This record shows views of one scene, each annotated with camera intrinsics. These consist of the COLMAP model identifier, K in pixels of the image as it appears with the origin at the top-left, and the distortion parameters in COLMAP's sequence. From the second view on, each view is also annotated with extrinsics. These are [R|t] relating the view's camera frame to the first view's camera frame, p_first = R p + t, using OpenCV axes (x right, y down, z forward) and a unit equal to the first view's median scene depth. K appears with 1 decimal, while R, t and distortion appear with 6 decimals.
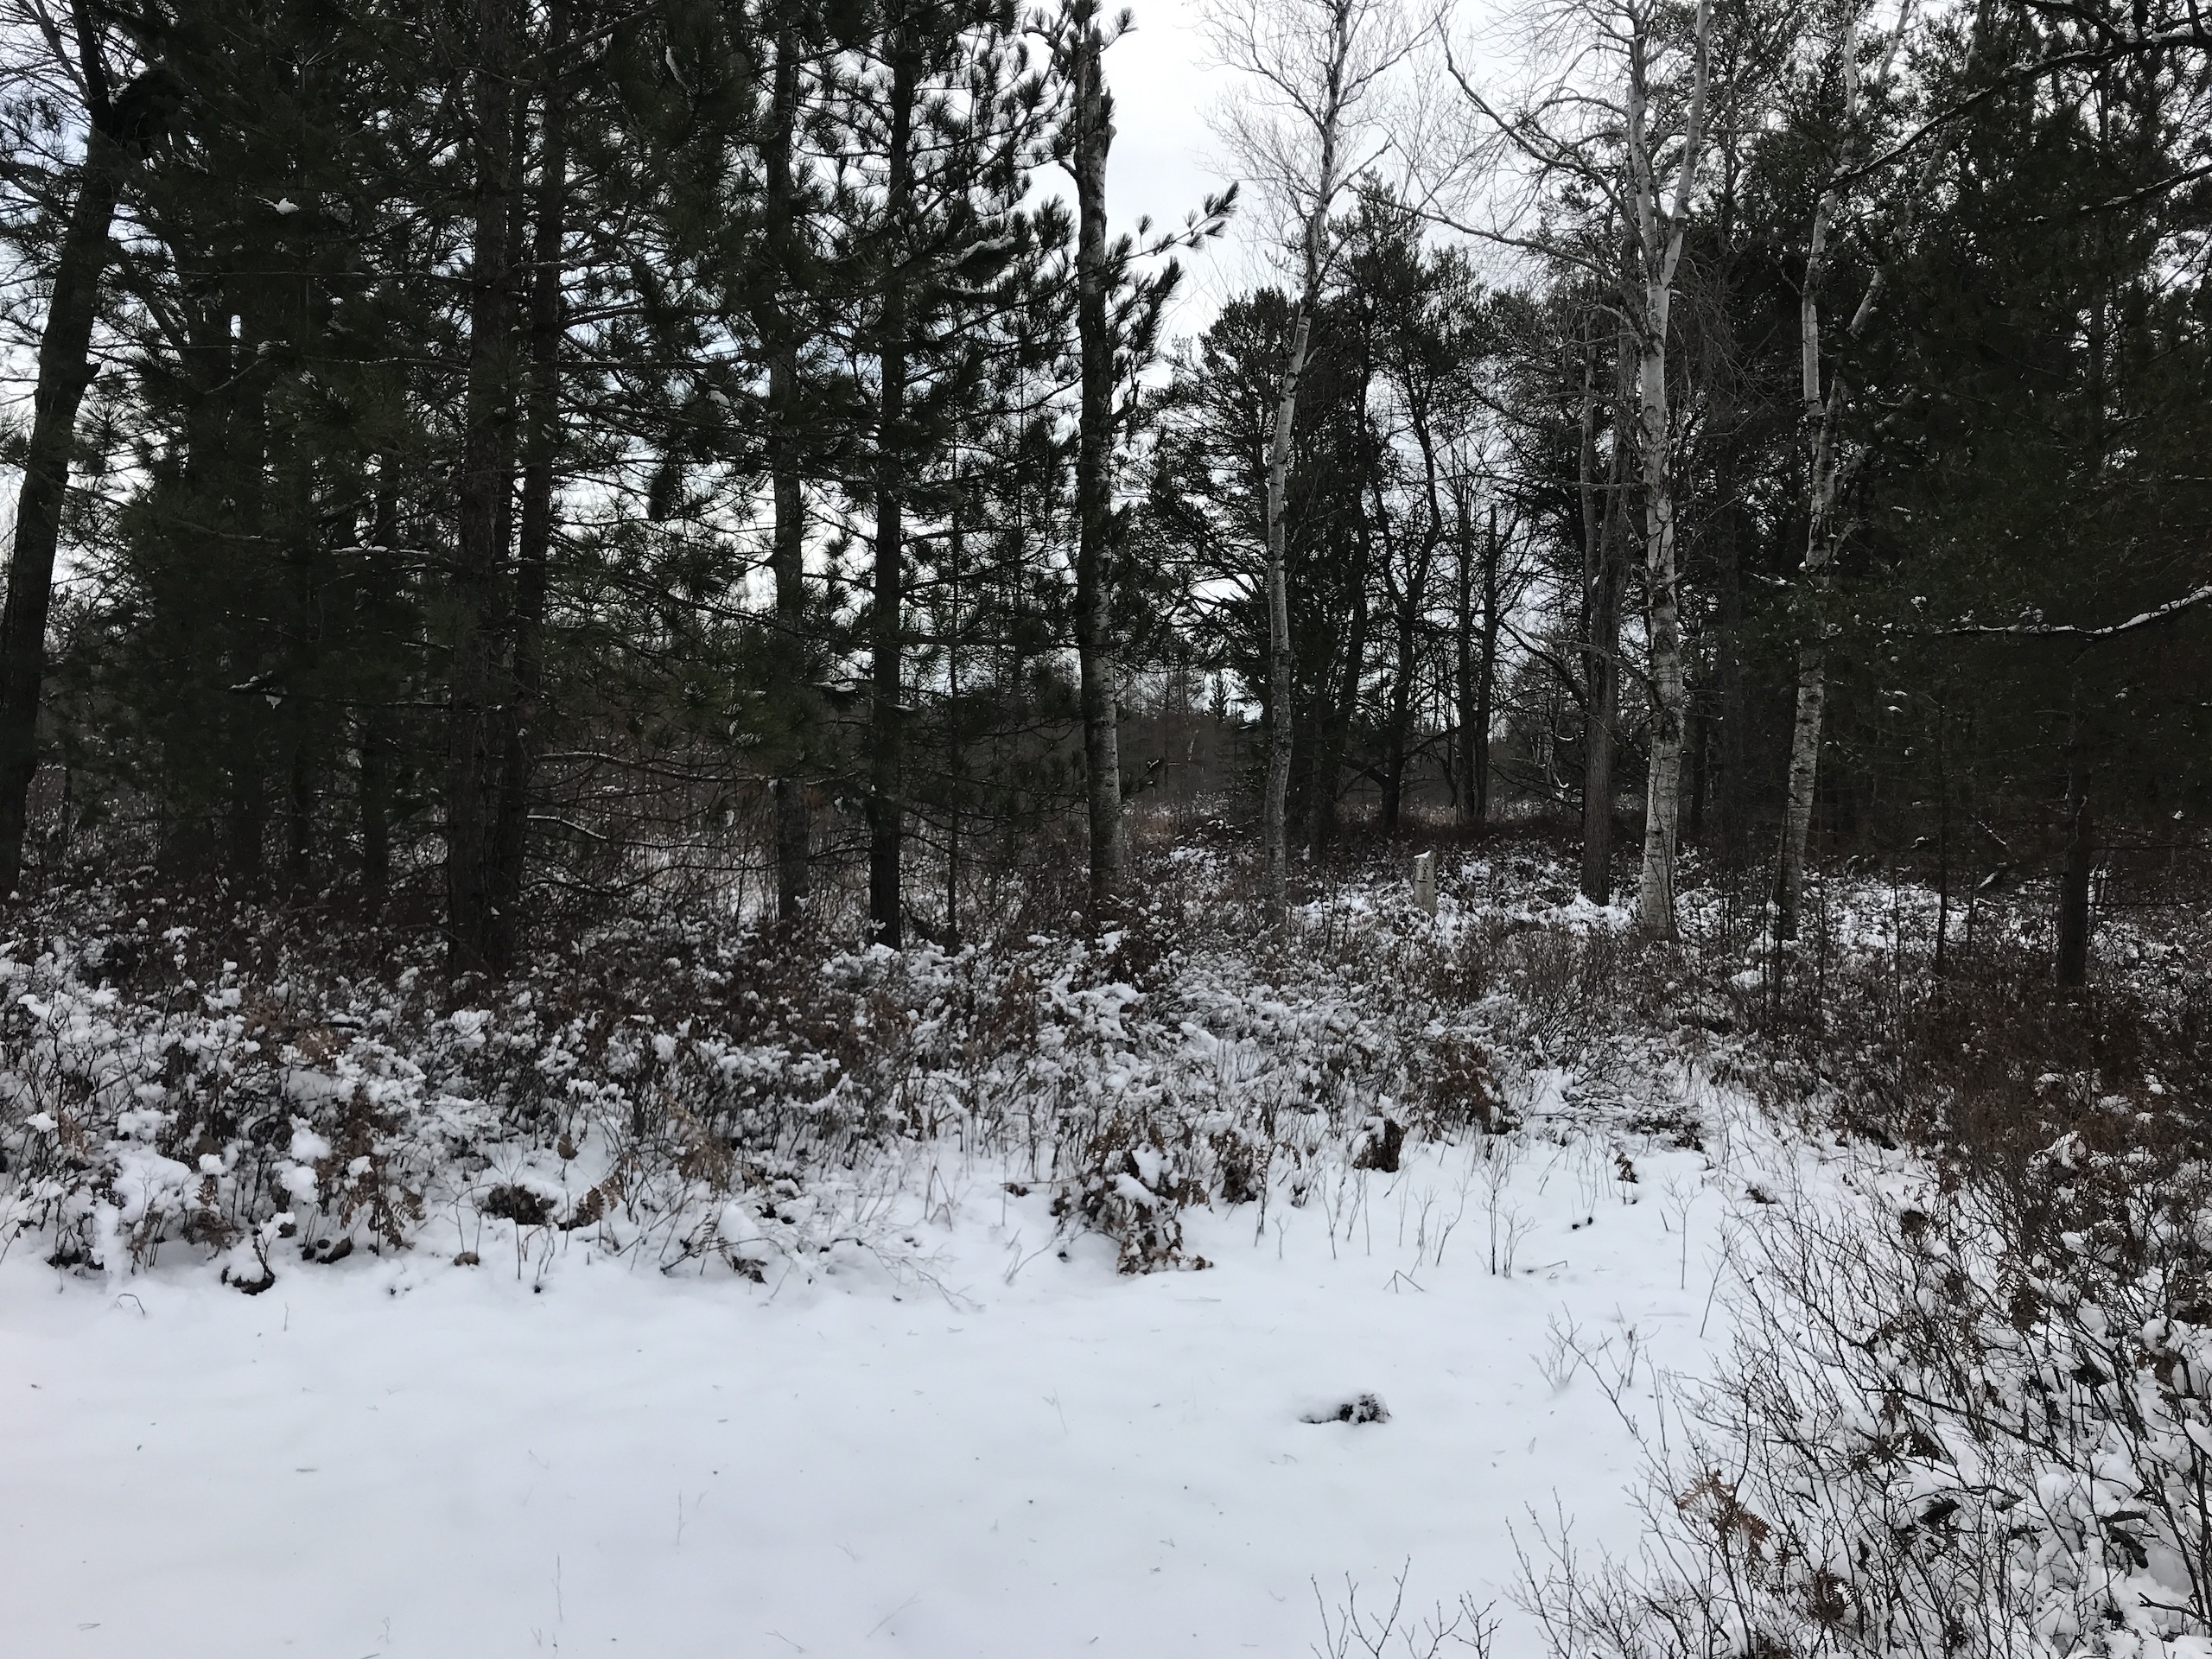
lens RADIAL K [[1807.1, 0, 1105.7], [0, 1807.1, 818.4], [0, 0, 1]] dist [0.038250, -0.001459]
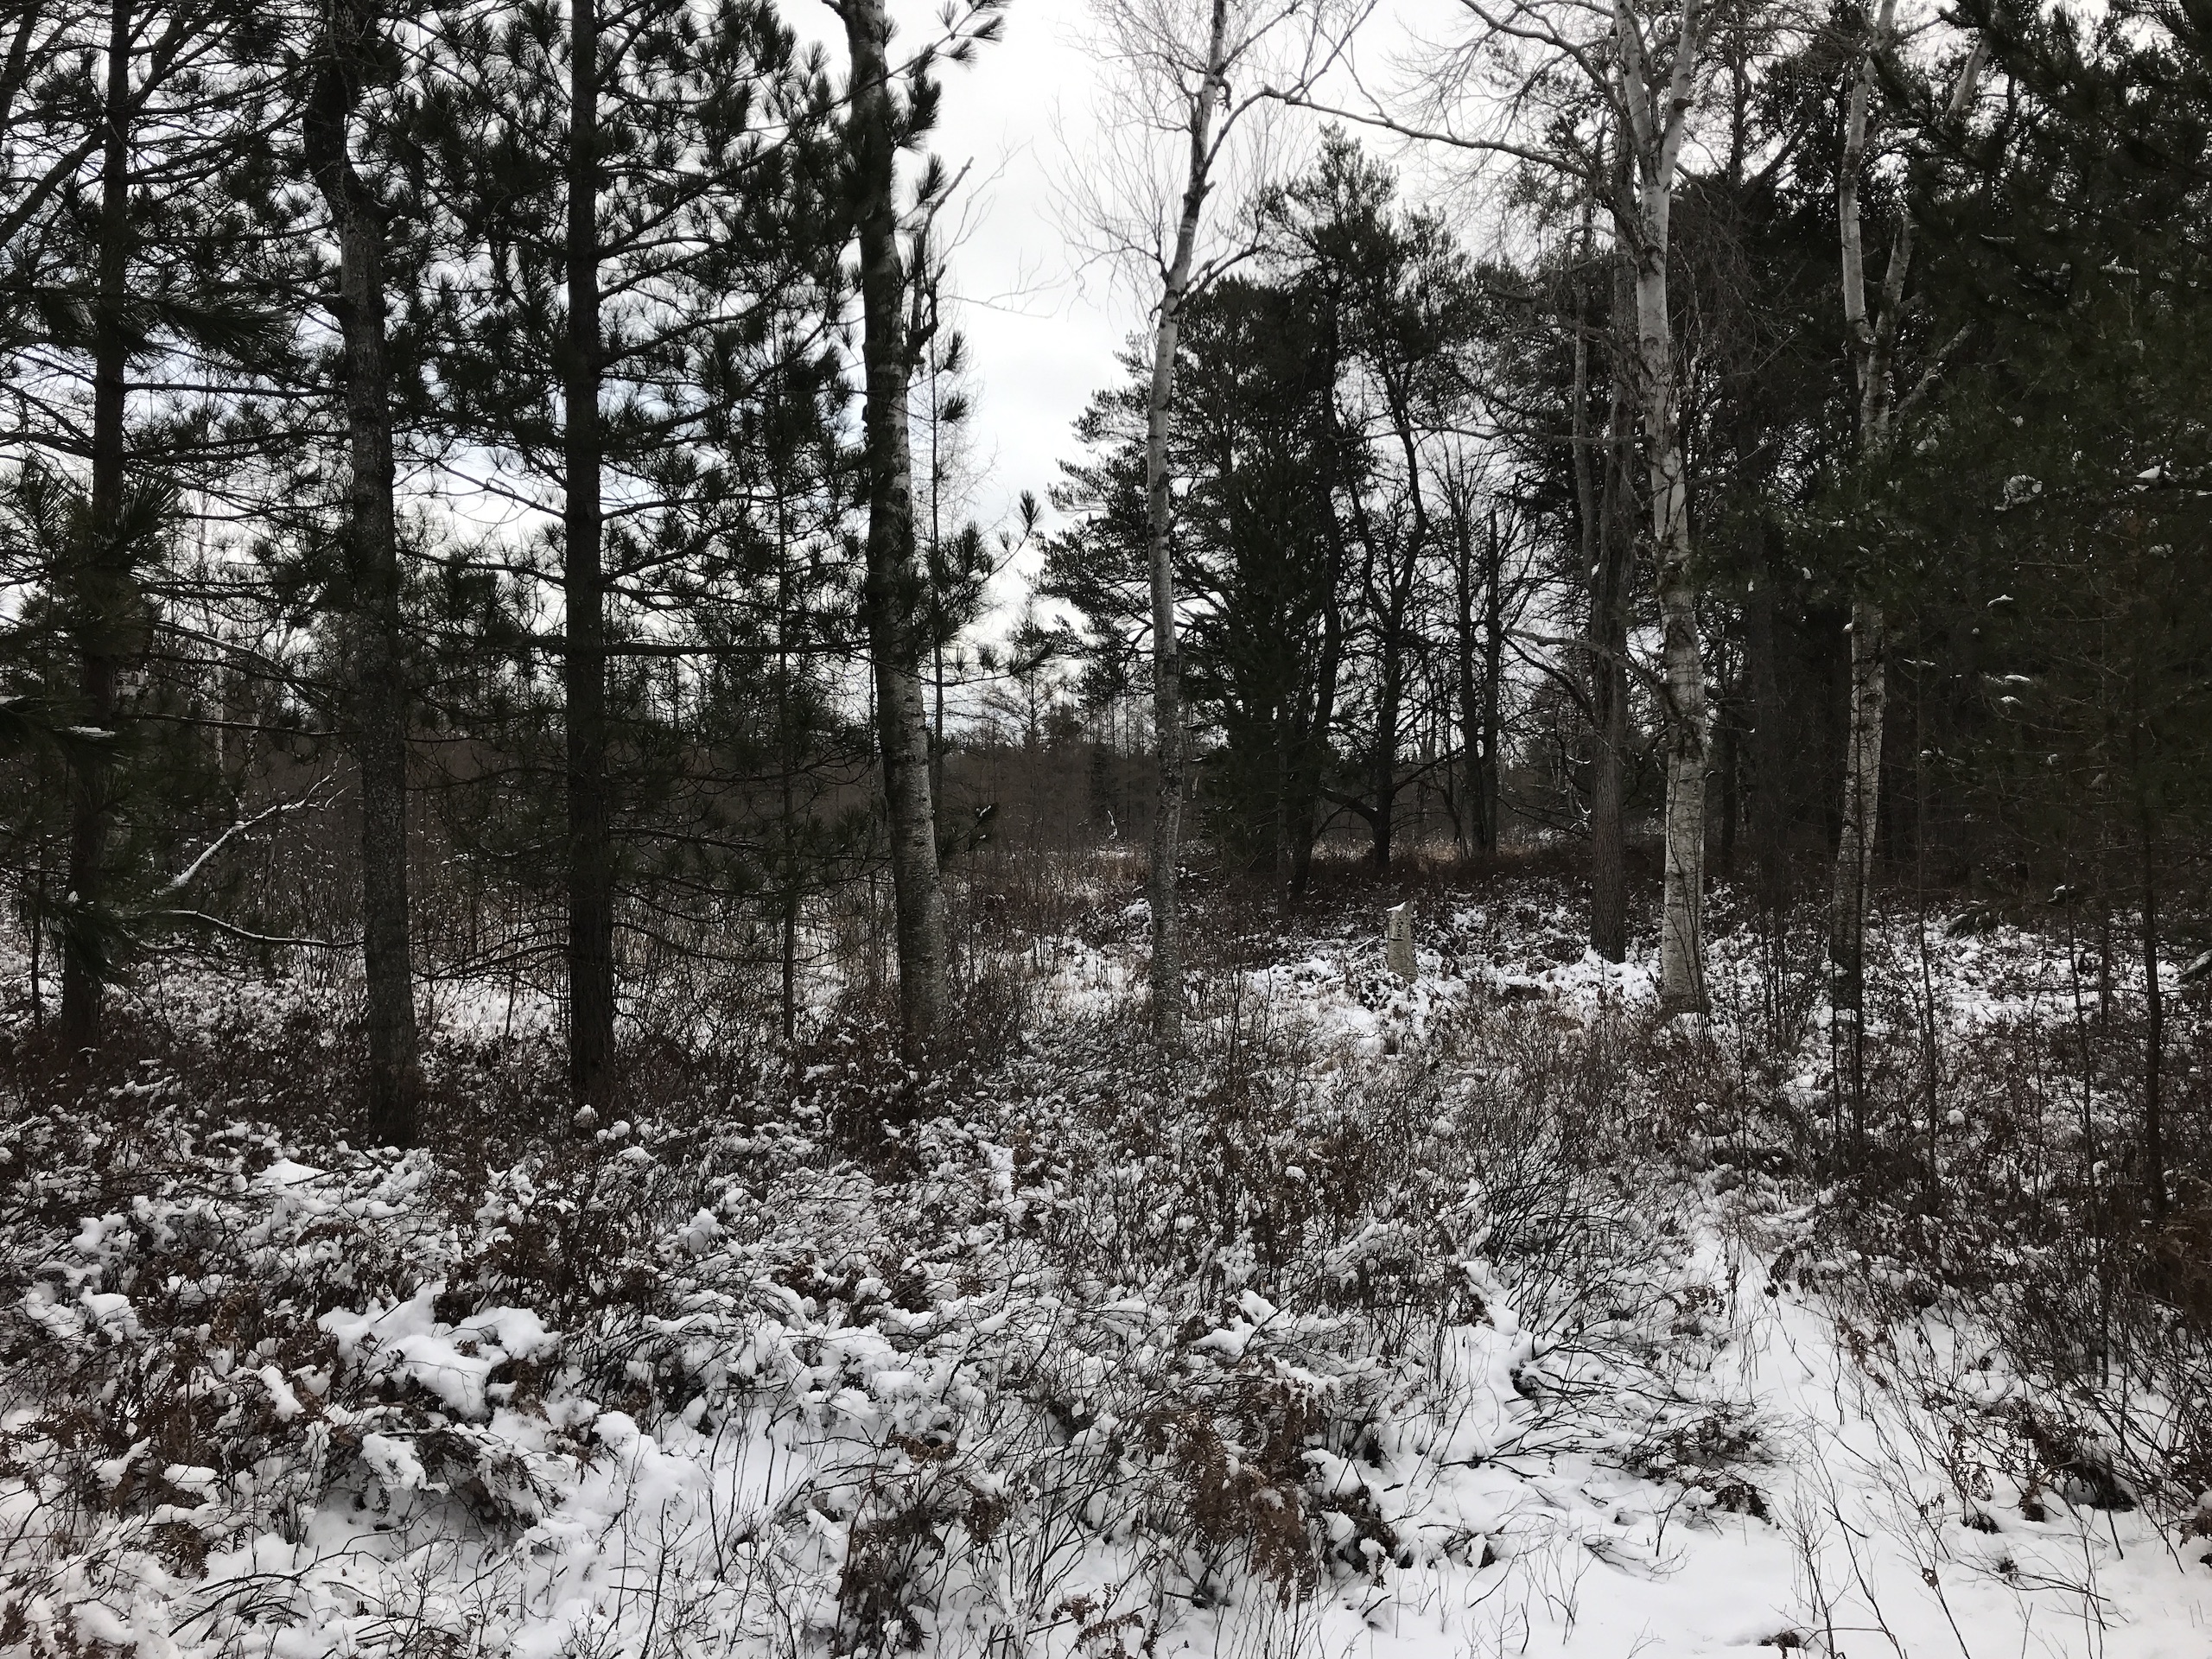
lens RADIAL K [[1807.1, 0, 1106.8], [0, 1807.1, 837.8], [0, 0, 1]] dist [0.038250, -0.001459]
pose [[0.999300, -0.034315, -0.014883, 0.040107], [0.034144, 0.999349, -0.011617, -0.004563], [0.015272, 0.011100, 0.999822, 0.122705]]
